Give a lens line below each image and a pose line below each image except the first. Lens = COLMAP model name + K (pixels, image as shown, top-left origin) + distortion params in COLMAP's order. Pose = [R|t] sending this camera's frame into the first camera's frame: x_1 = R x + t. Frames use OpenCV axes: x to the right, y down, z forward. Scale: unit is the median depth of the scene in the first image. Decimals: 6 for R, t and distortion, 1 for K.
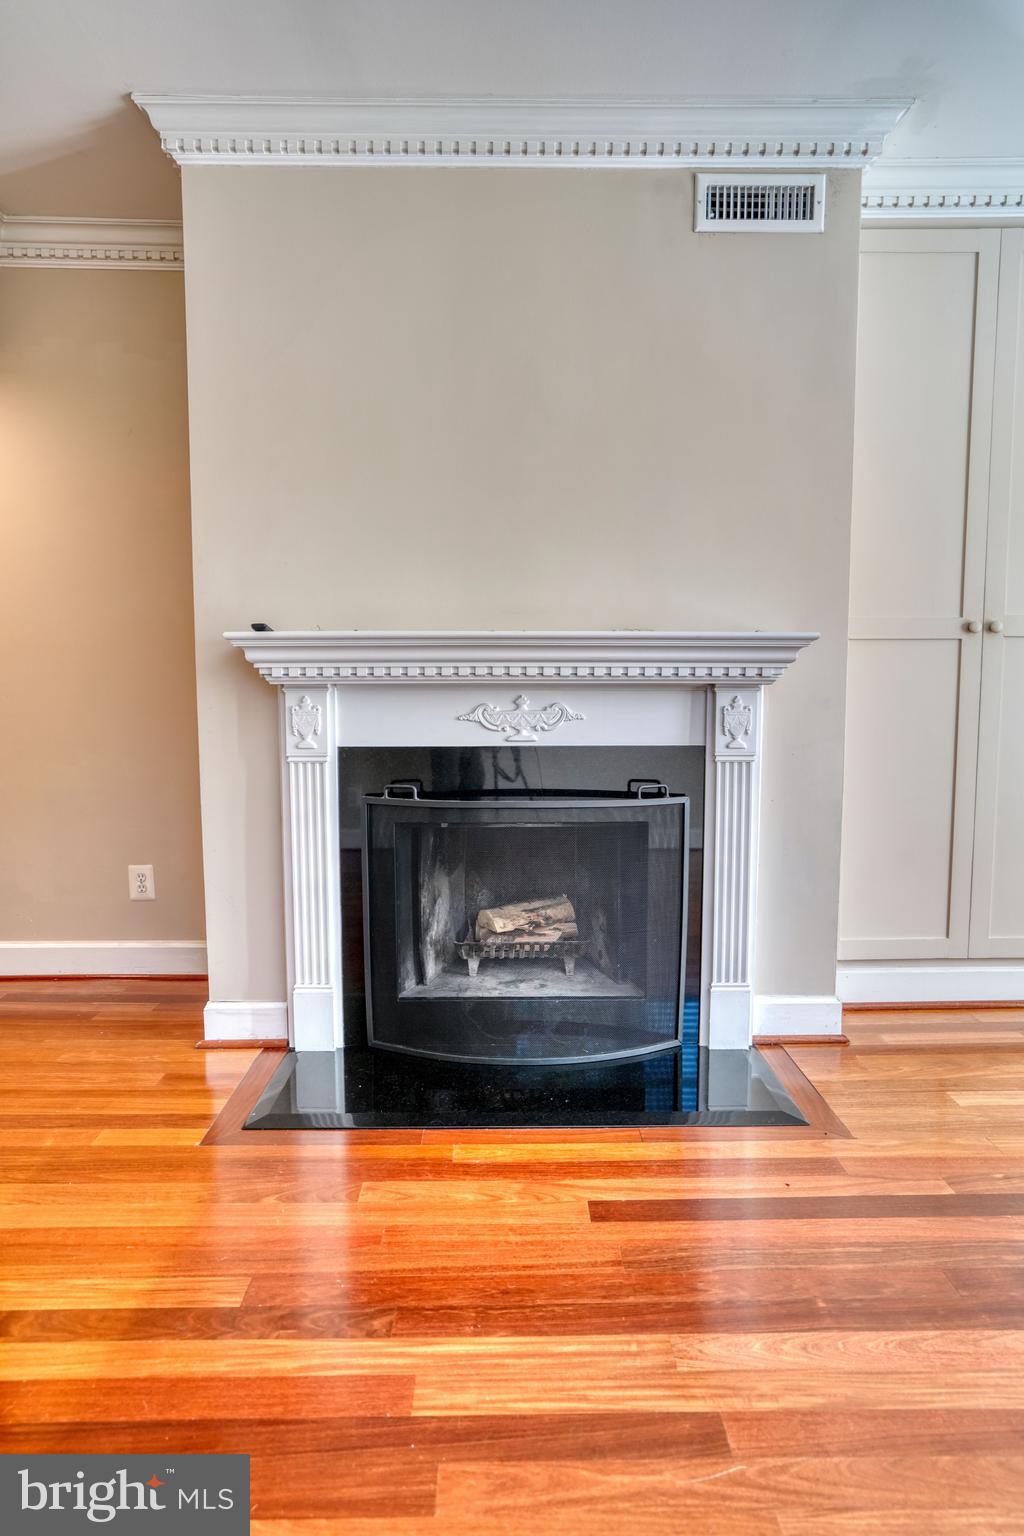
lens RADIAL K [[898.0, 0, 512.0], [0, 898.0, 768.0], [0, 0, 1]] dist [-0.049519, 0.041026]
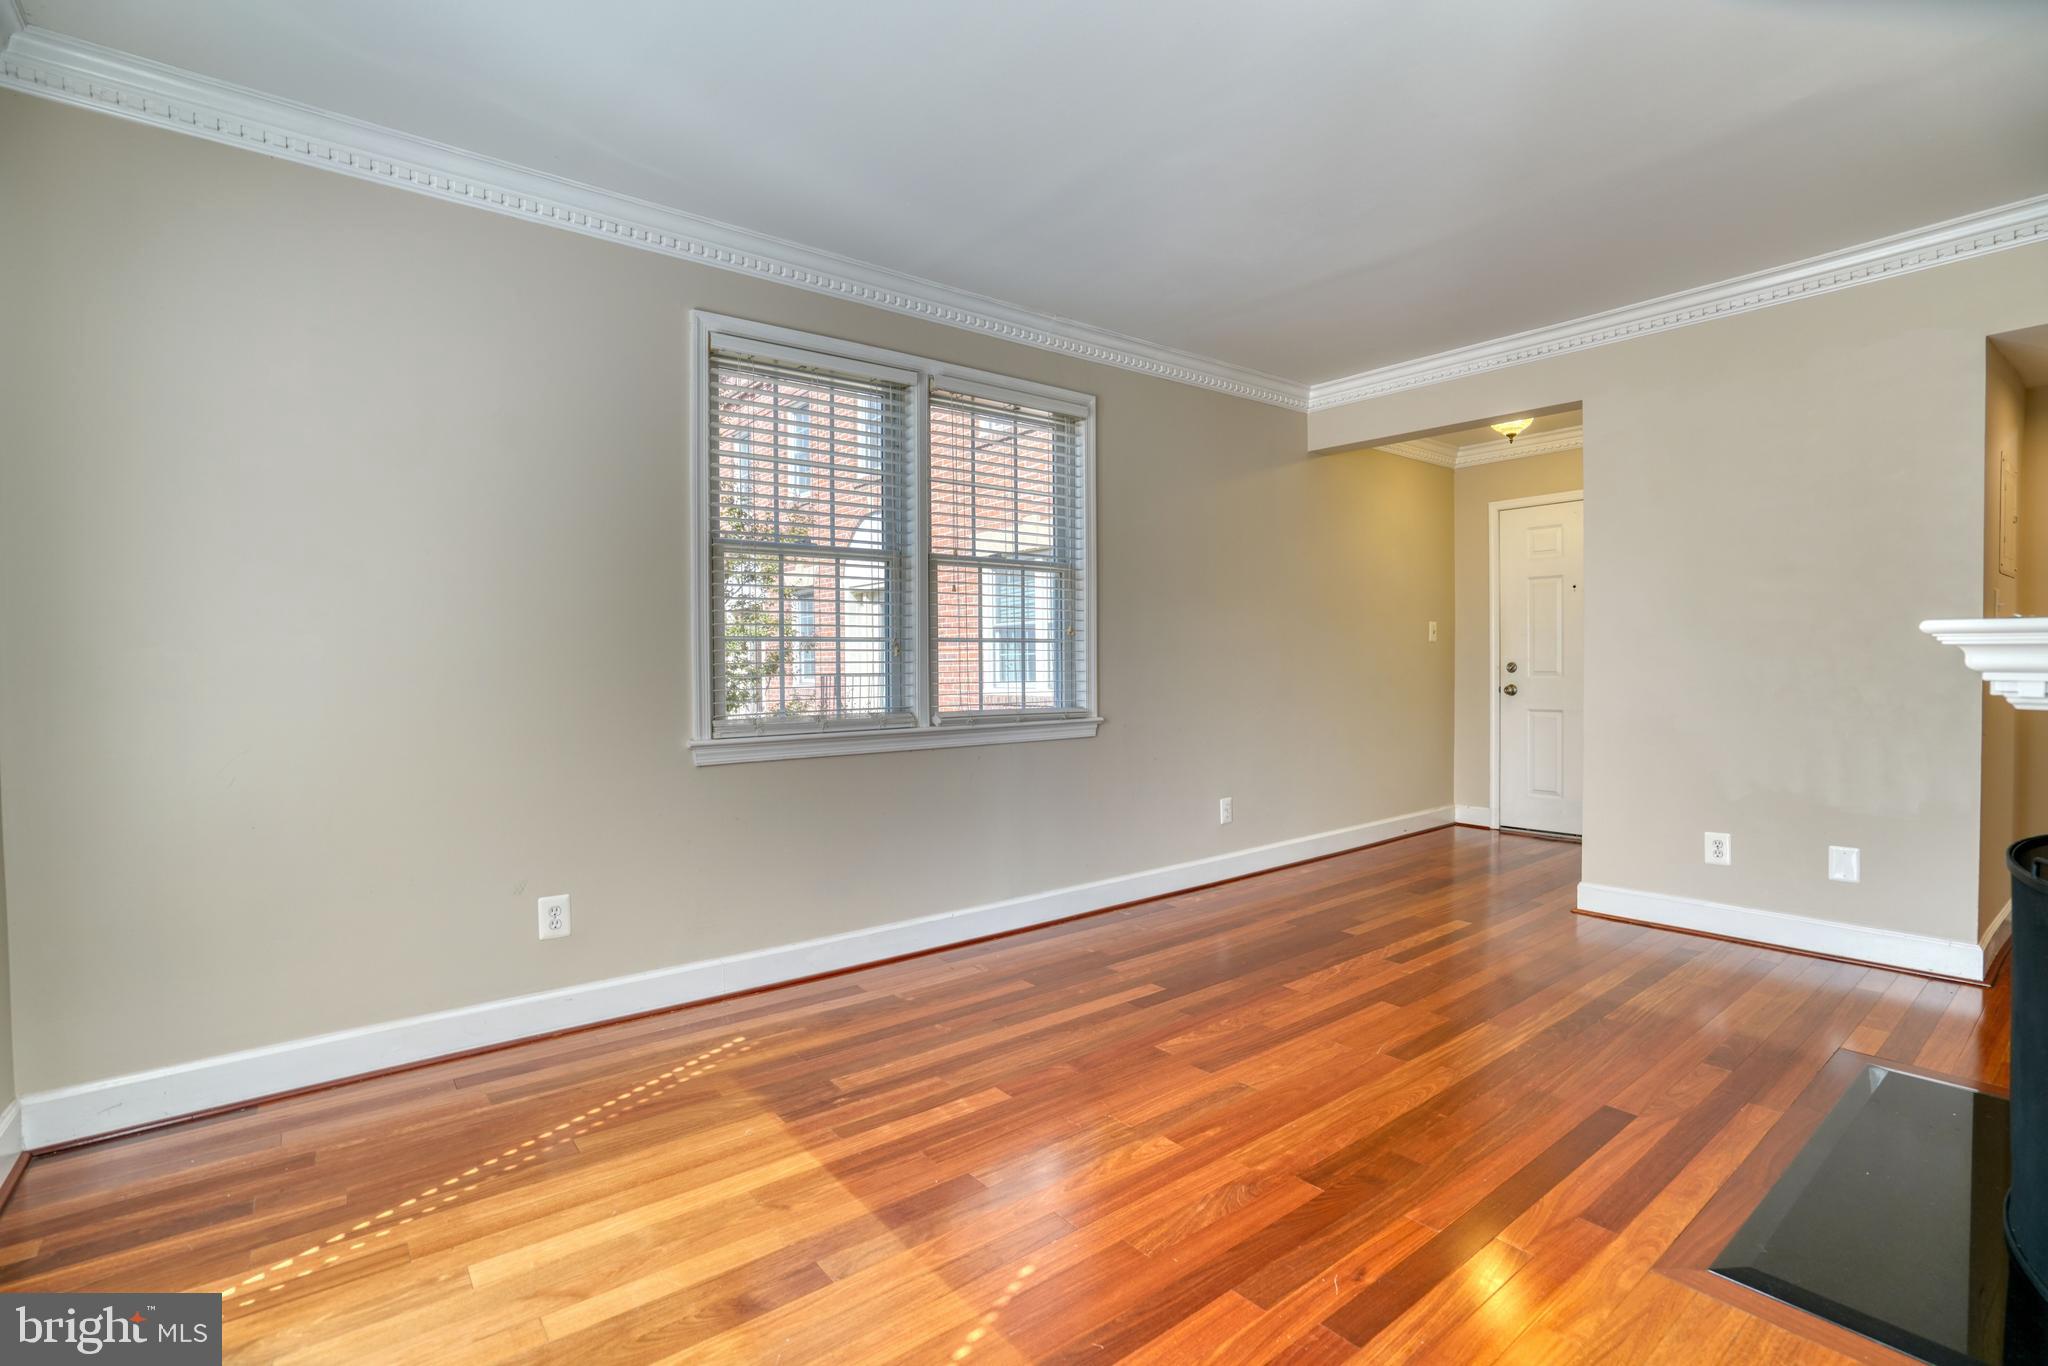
lens RADIAL K [[942.9, 0, 1024.0], [0, 942.9, 683.0], [0, 0, 1]] dist [-0.051486, 0.019216]
pose [[-0.799248, 0.022972, -0.600562, 1.075793], [-0.043097, 0.994506, 0.095397, -0.130392], [0.599454, 0.102128, -0.793867, 1.036680]]
